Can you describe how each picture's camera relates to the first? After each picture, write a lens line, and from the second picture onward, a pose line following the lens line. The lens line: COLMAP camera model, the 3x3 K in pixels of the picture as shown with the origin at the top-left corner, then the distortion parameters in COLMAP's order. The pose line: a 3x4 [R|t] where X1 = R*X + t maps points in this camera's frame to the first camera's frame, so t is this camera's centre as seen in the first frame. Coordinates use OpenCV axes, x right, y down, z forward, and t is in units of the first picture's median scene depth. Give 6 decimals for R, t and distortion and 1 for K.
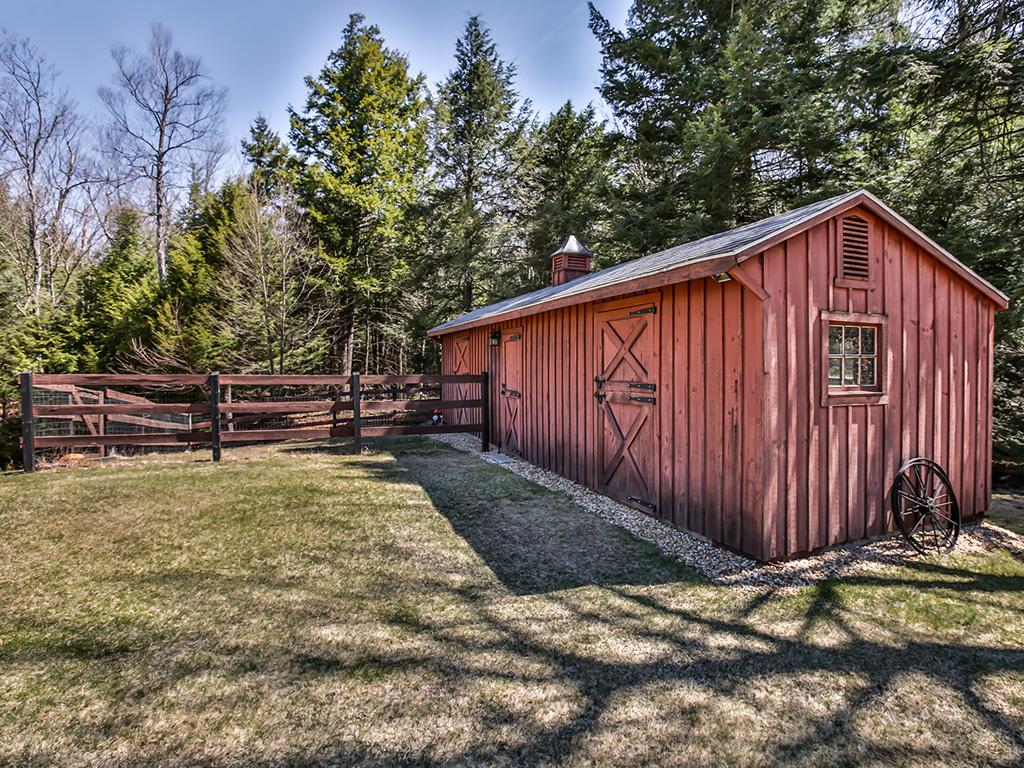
lens RADIAL K [[507.1, 0, 561.7], [0, 507.1, 368.2], [0, 0, 1]] dist [-0.063695, 0.025646]
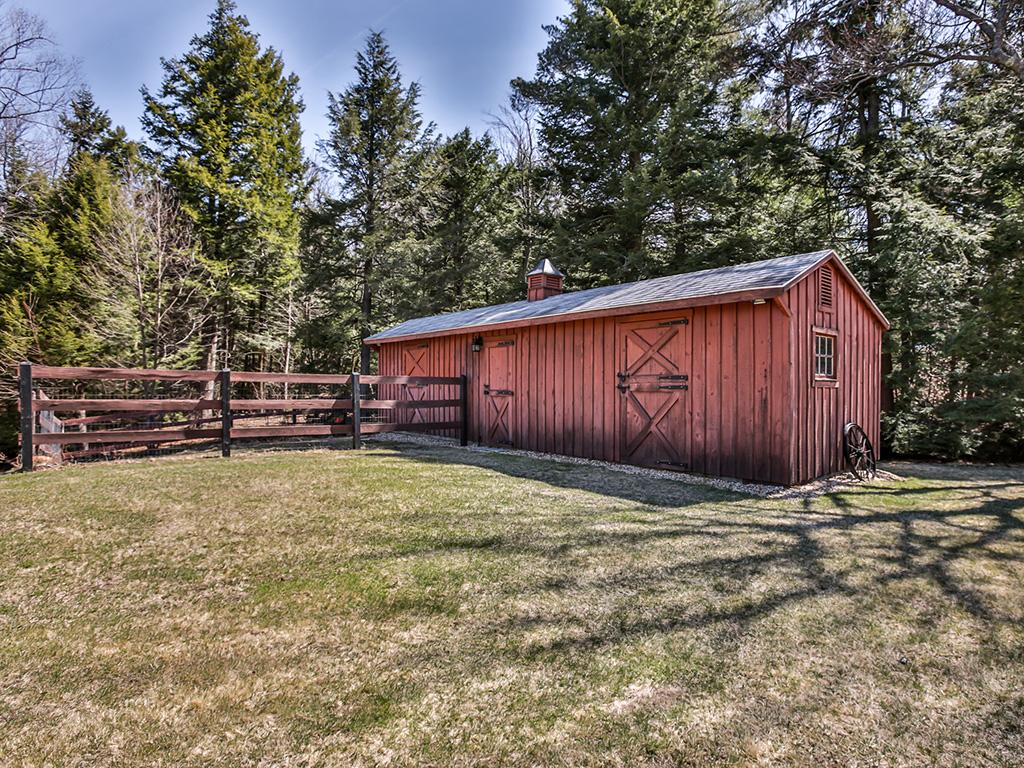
lens RADIAL K [[512.1, 0, 512.0], [0, 512.1, 384.0], [0, 0, 1]] dist [-0.062465, 0.027459]
pose [[0.966293, 0.008505, 0.257305, -0.362270], [-0.006170, 0.999932, -0.009880, 0.040941], [-0.257372, 0.007960, 0.966280, -0.124913]]
